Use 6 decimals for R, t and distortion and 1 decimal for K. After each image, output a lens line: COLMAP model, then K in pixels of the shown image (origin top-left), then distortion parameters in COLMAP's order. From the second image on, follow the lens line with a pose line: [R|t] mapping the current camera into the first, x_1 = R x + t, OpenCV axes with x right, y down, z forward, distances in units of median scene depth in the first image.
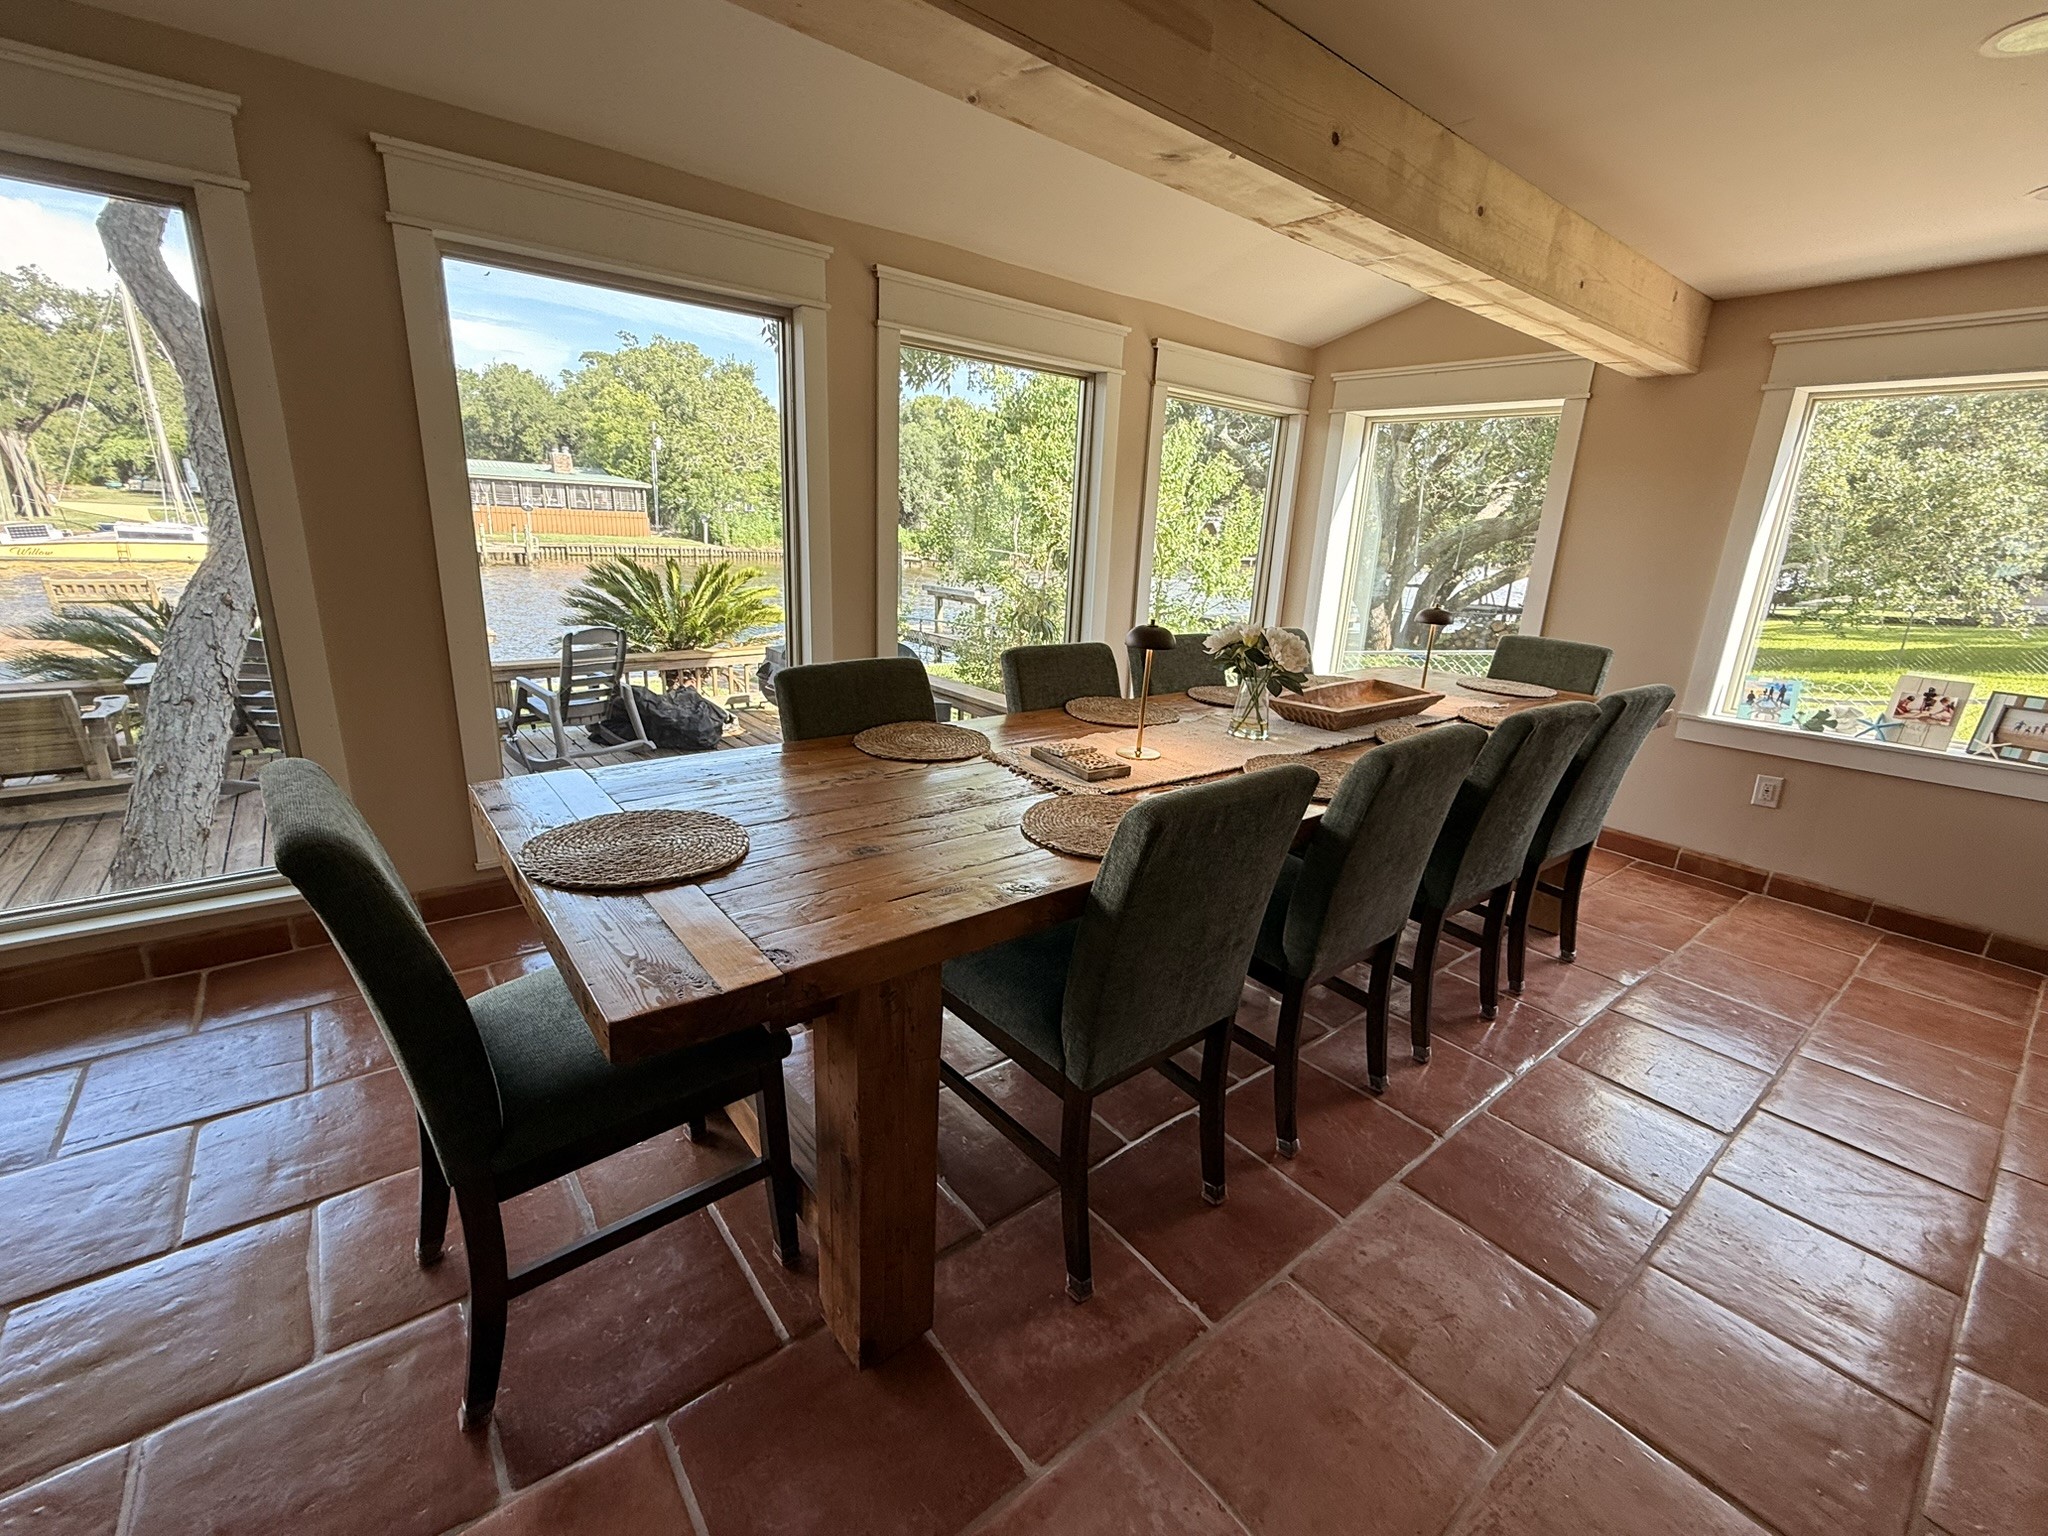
lens RADIAL K [[861.6, 0, 1024.0], [0, 861.6, 768.0], [0, 0, 1]] dist [-0.001965, -0.000073]
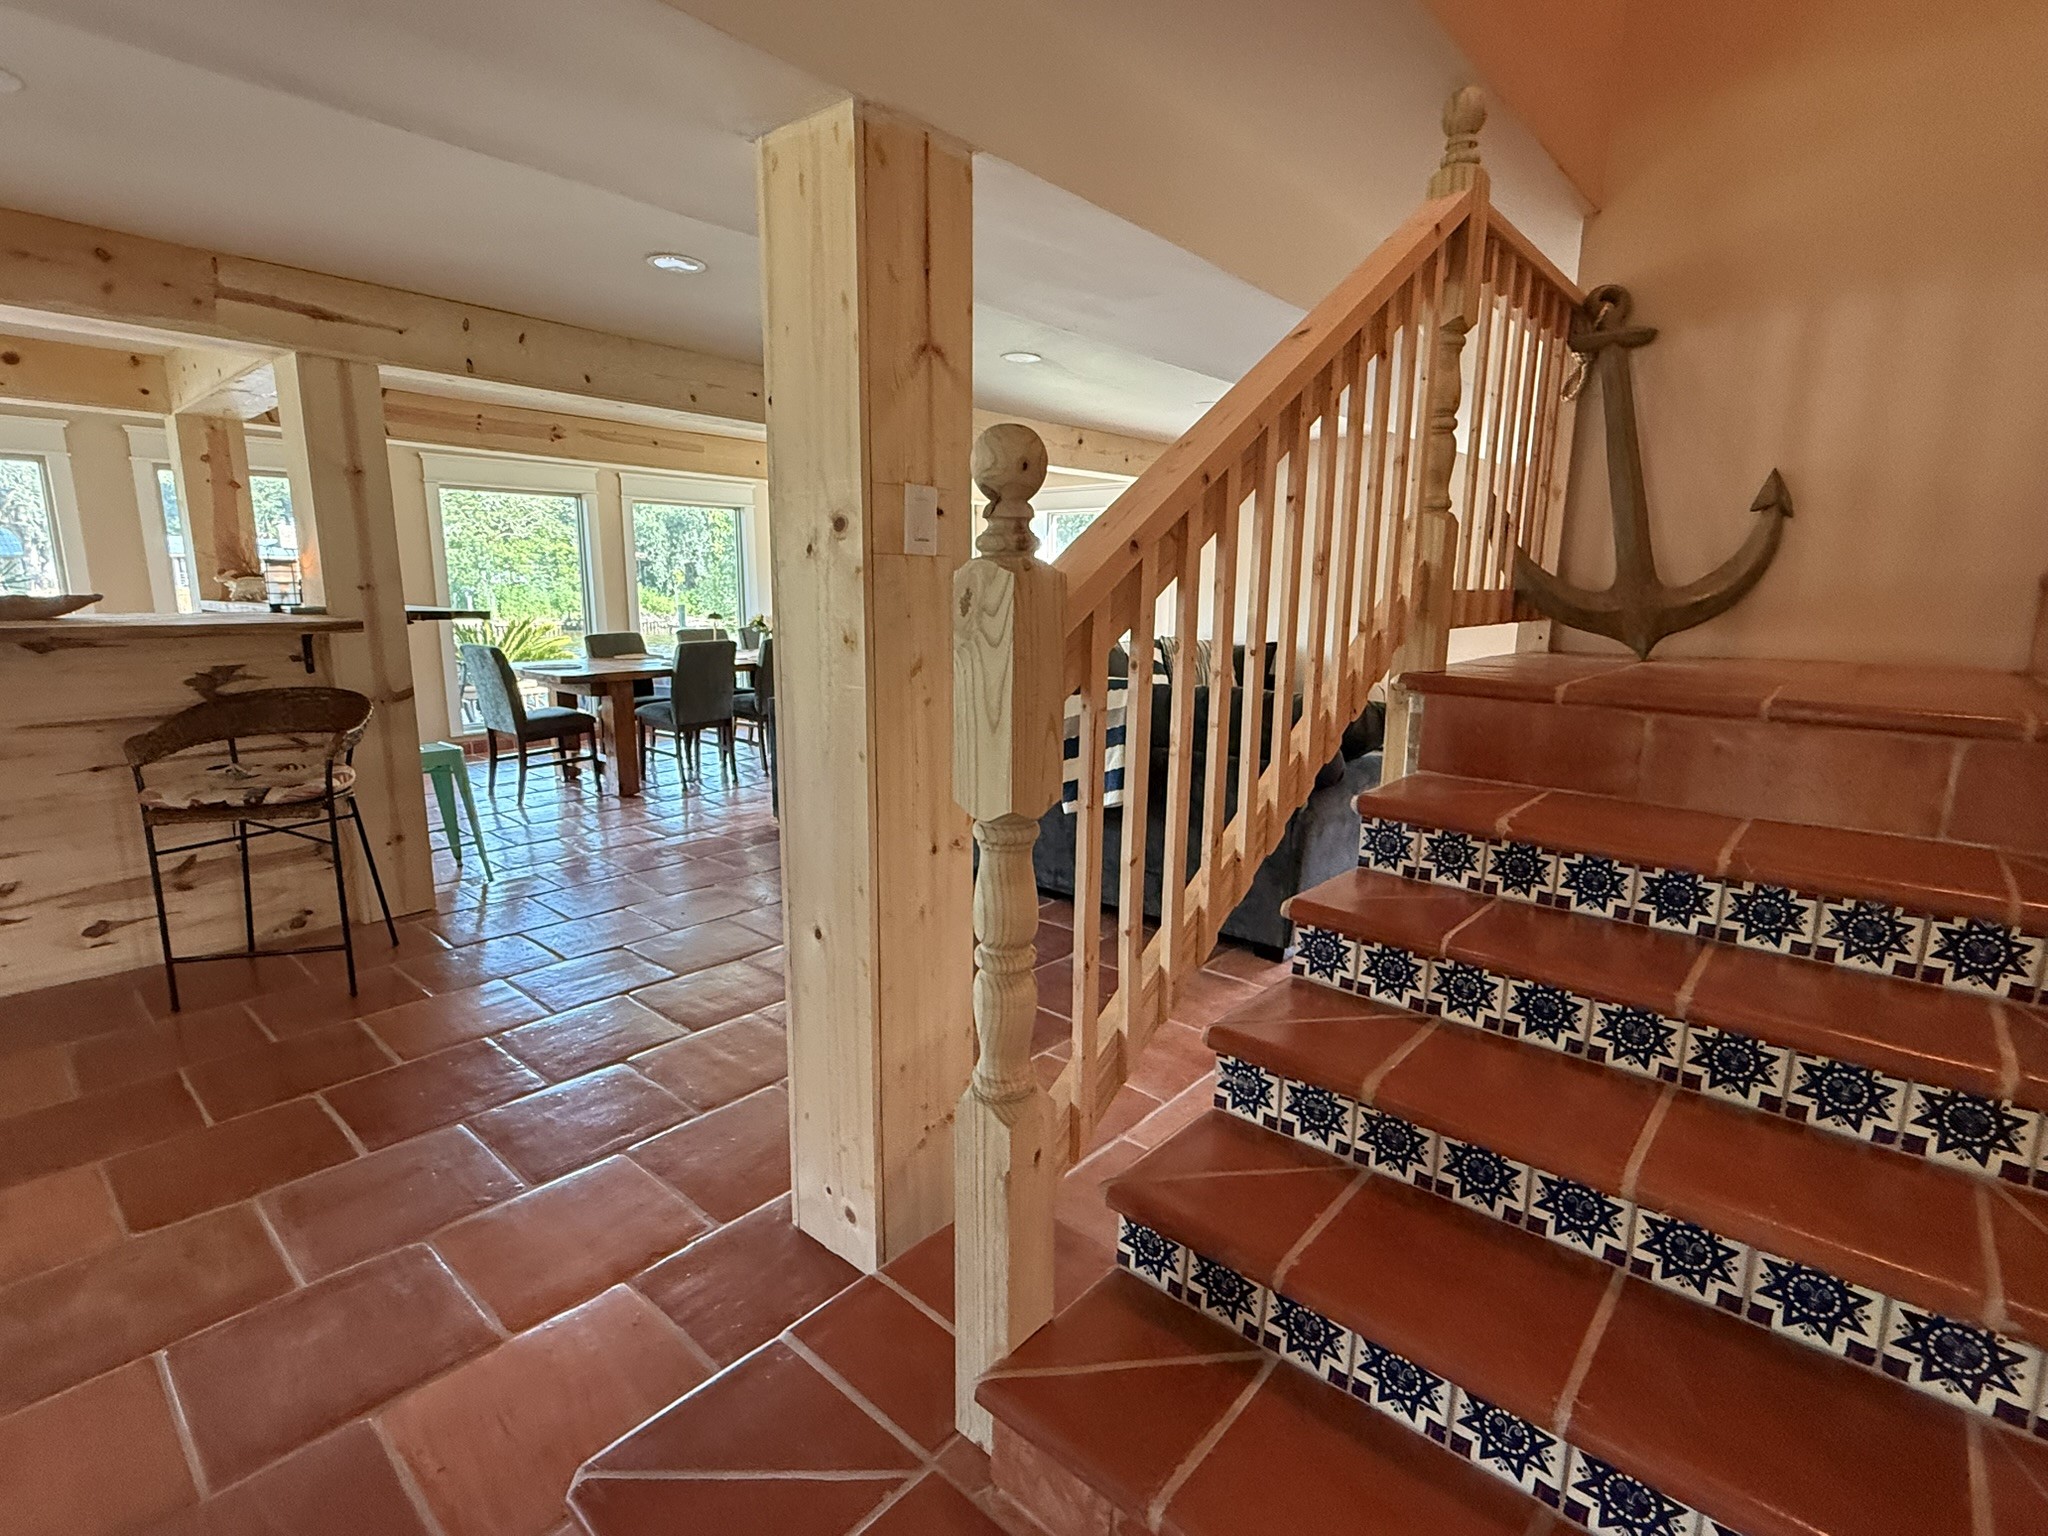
lens RADIAL K [[990.5, 0, 1024.0], [0, 990.5, 768.0], [0, 0, 1]] dist [0.002230, -0.000258]
pose [[0.984392, -0.073654, 0.159836, 0.151494], [0.087244, 0.992991, -0.079738, 0.183245], [-0.152843, 0.092438, 0.983918, -0.620132]]
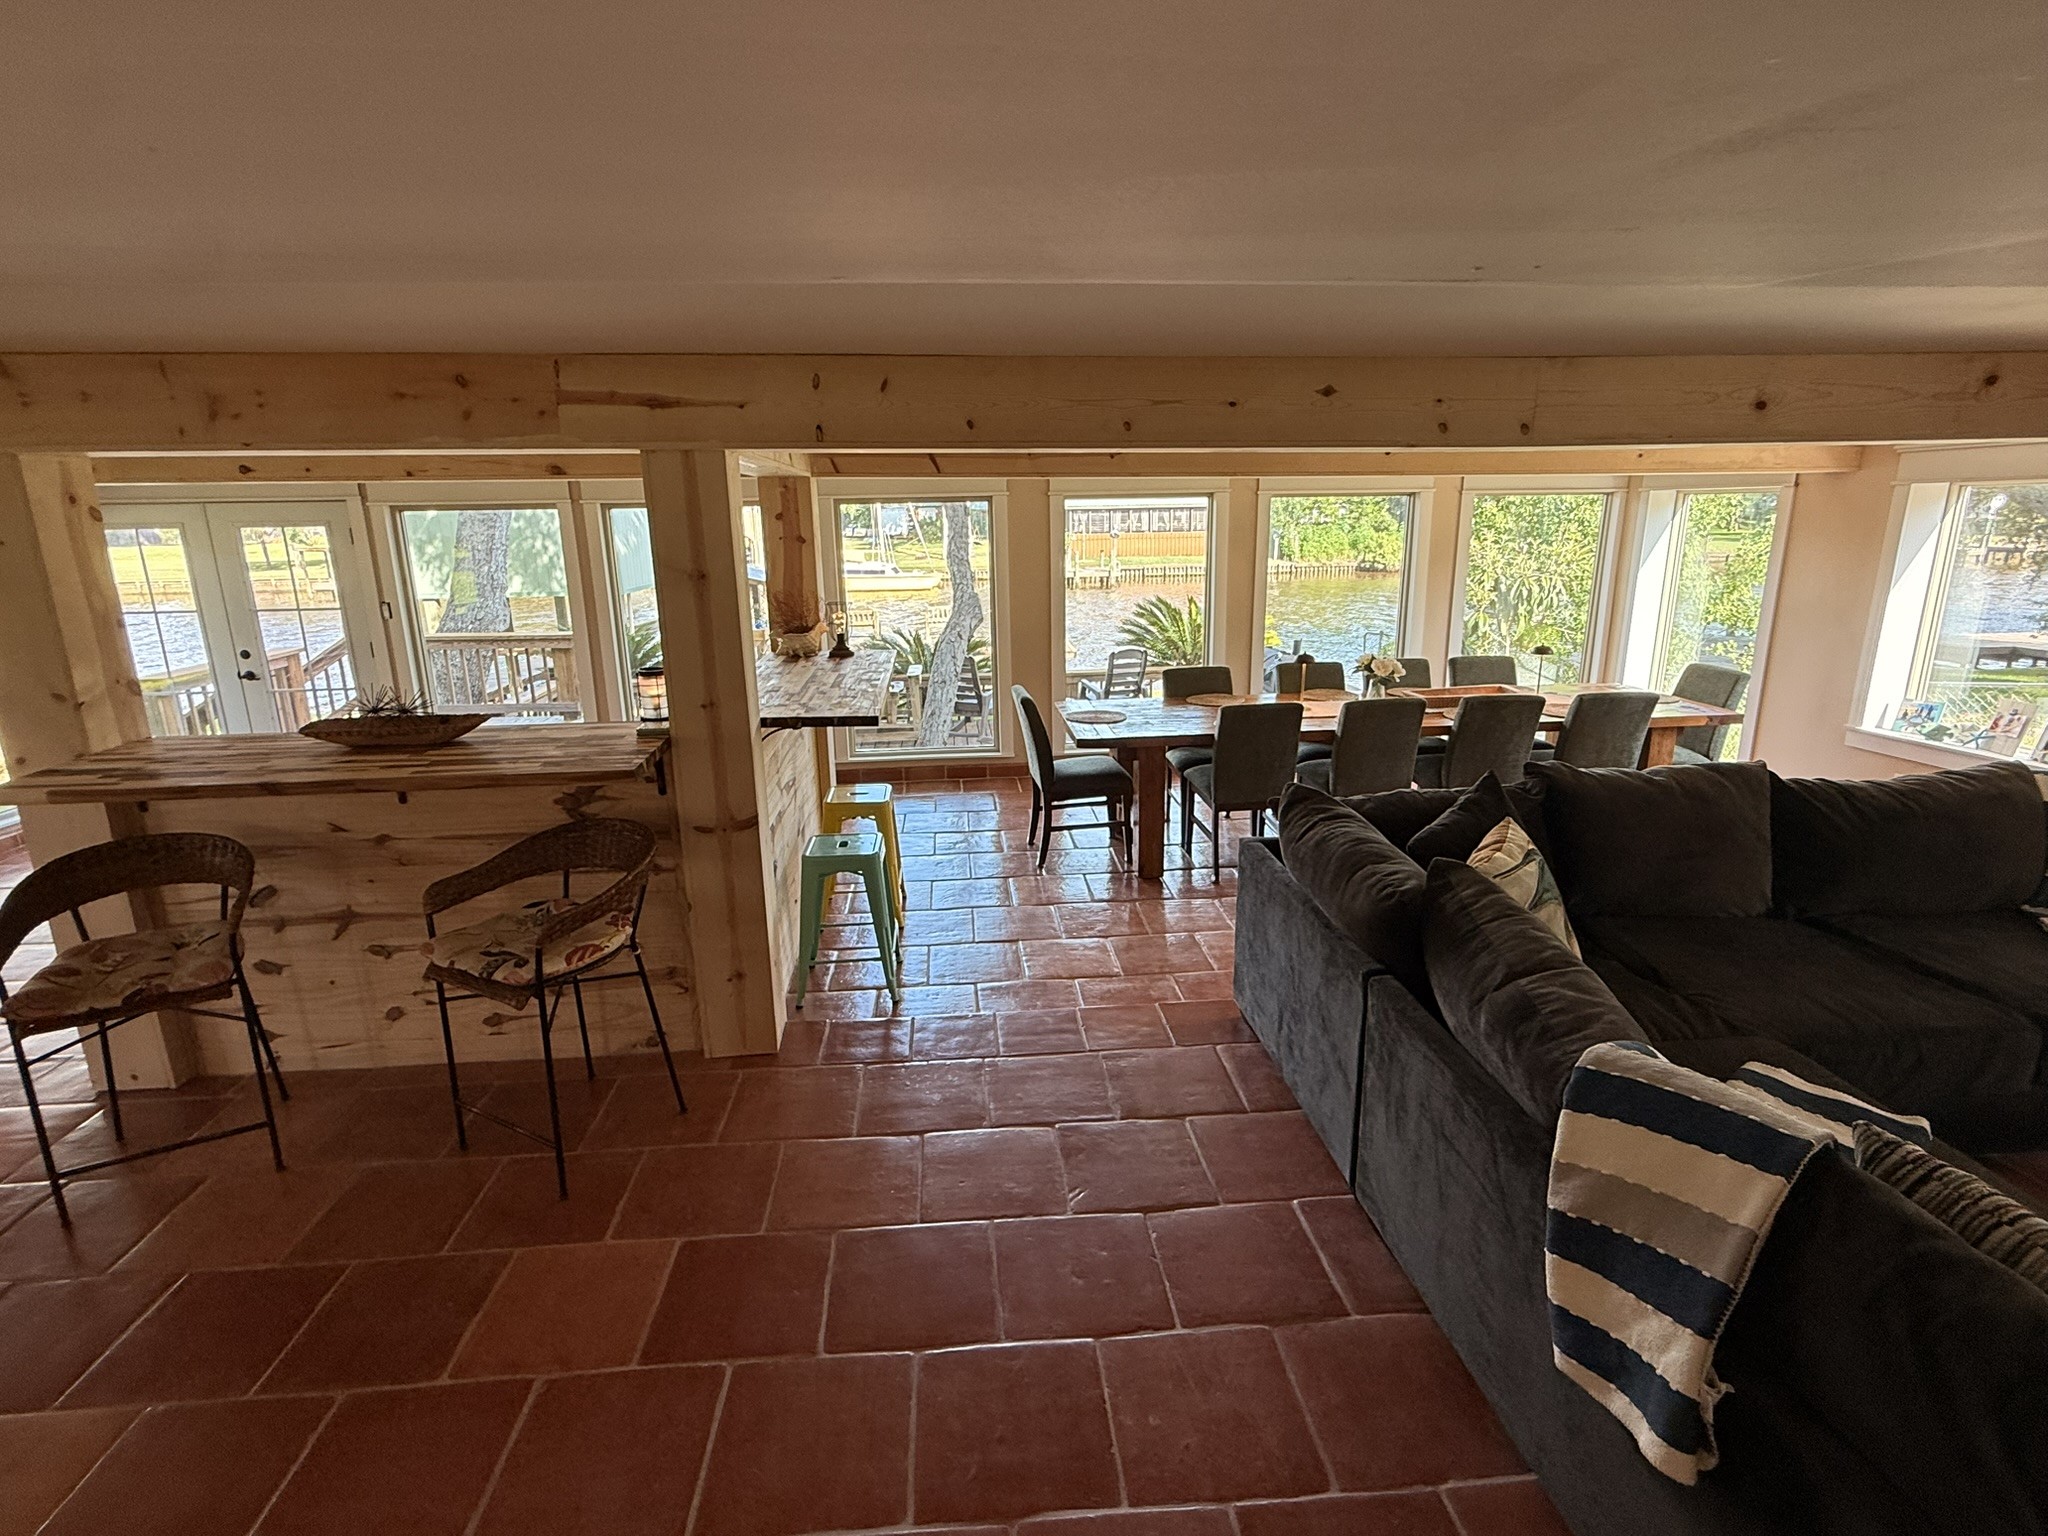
lens RADIAL K [[990.5, 0, 1024.0], [0, 990.5, 768.0], [0, 0, 1]] dist [0.002230, -0.000258]
pose [[0.824839, 0.078448, -0.559899, 0.258559], [-0.100279, 0.994924, -0.008330, 0.060229], [0.556404, 0.063017, 0.828519, -0.404665]]
